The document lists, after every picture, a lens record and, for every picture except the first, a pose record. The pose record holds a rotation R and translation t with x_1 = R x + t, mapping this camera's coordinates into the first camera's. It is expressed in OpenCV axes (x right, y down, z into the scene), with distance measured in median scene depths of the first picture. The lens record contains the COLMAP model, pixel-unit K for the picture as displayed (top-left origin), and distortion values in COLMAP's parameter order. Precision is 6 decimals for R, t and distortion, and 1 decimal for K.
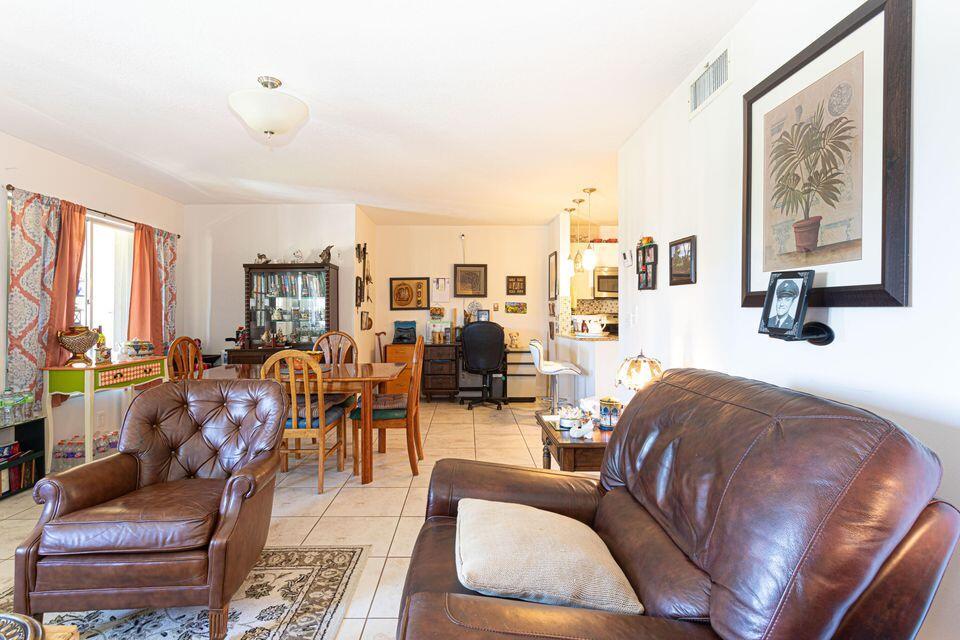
lens RADIAL K [[464.6, 0, 480.0], [0, 464.6, 320.0], [0, 0, 1]] dist [-0.000439, -0.000040]
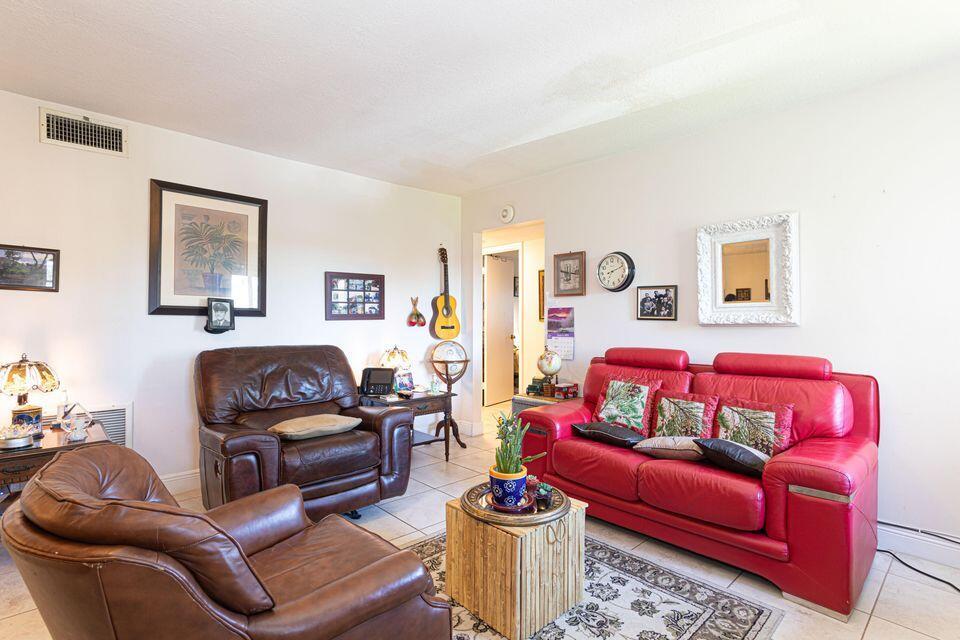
lens RADIAL K [[460.4, 0, 480.0], [0, 460.4, 320.0], [0, 0, 1]] dist [0.001851, 0.000477]
pose [[-0.654979, 0.001564, 0.755645, -0.401687], [0.008291, 0.999953, 0.005117, -0.002406], [-0.755601, 0.009616, -0.654961, 0.357583]]
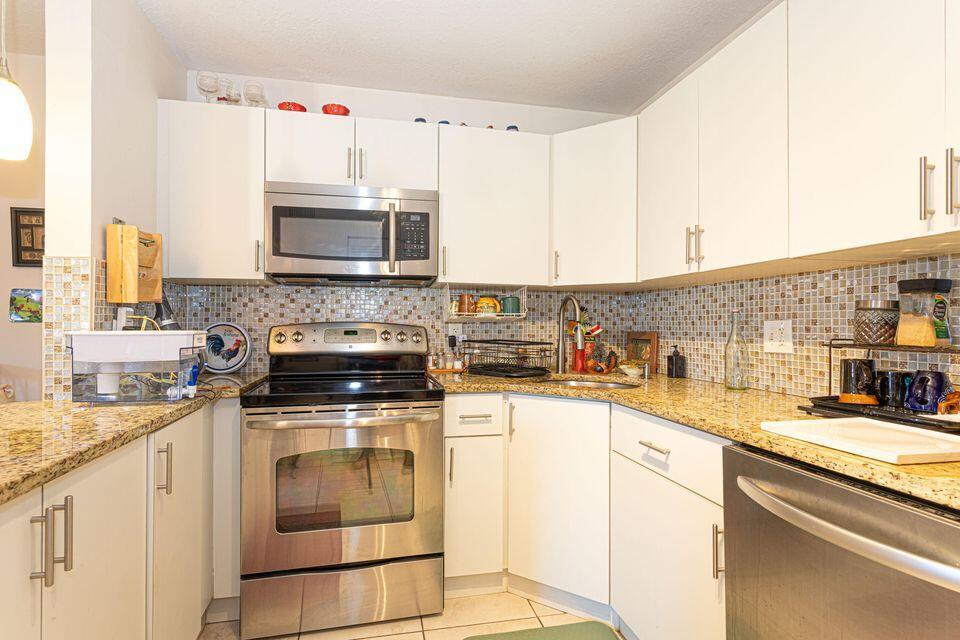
lens RADIAL K [[481.9, 0, 480.0], [0, 481.9, 320.0], [0, 0, 1]] dist [-0.002162, -0.000375]
pose [[0.985144, 0.002778, 0.171710, 0.333599], [0.000340, 0.999836, -0.018127, -0.010528], [-0.171733, 0.017916, 0.984981, 0.638590]]
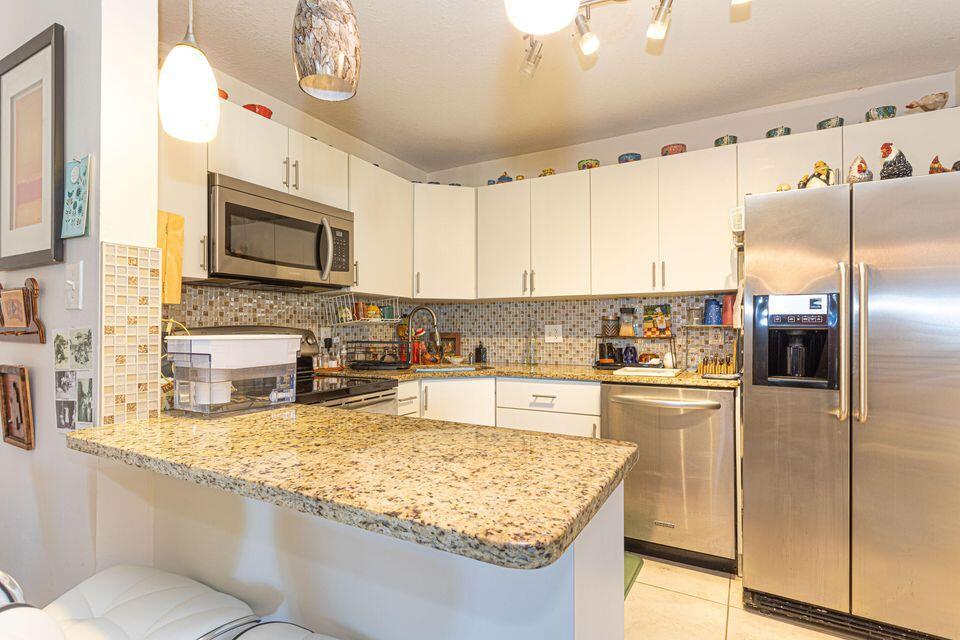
lens RADIAL K [[471.0, 0, 481.4], [0, 471.0, 326.2], [0, 0, 1]] dist [-0.001931, 0.000036]
pose [[0.518313, 0.001589, 0.855190, 0.076355], [0.010563, 0.999910, -0.008260, -0.010652], [-0.855126, 0.013315, 0.518249, 0.691047]]
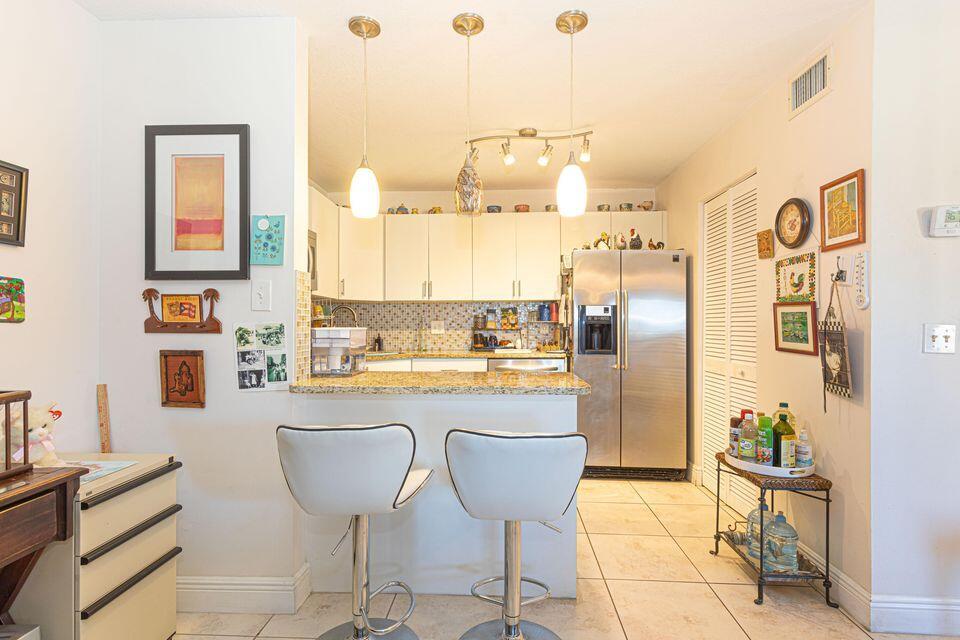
lens RADIAL K [[469.8, 0, 489.0], [0, 469.8, 320.7], [0, 0, 1]] dist [0.001188, 0.000240]
pose [[0.061245, 0.004166, 0.998114, -0.137963], [0.011181, 0.999926, -0.004860, -0.011529], [-0.998060, 0.011457, 0.061194, 0.771259]]
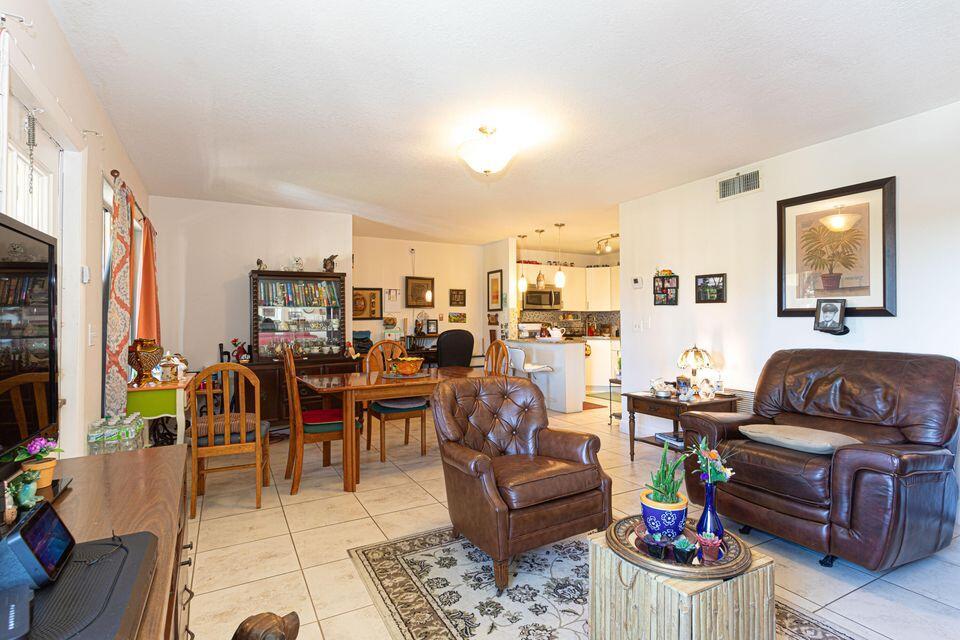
lens RADIAL K [[469.8, 0, 489.0], [0, 469.8, 320.7], [0, 0, 1]] dist [0.001188, 0.000240]
pose [[0.886274, -0.003064, 0.463152, -0.392082], [0.012646, 0.999765, -0.017585, 0.001575], [-0.462989, 0.021442, 0.886104, -0.031879]]
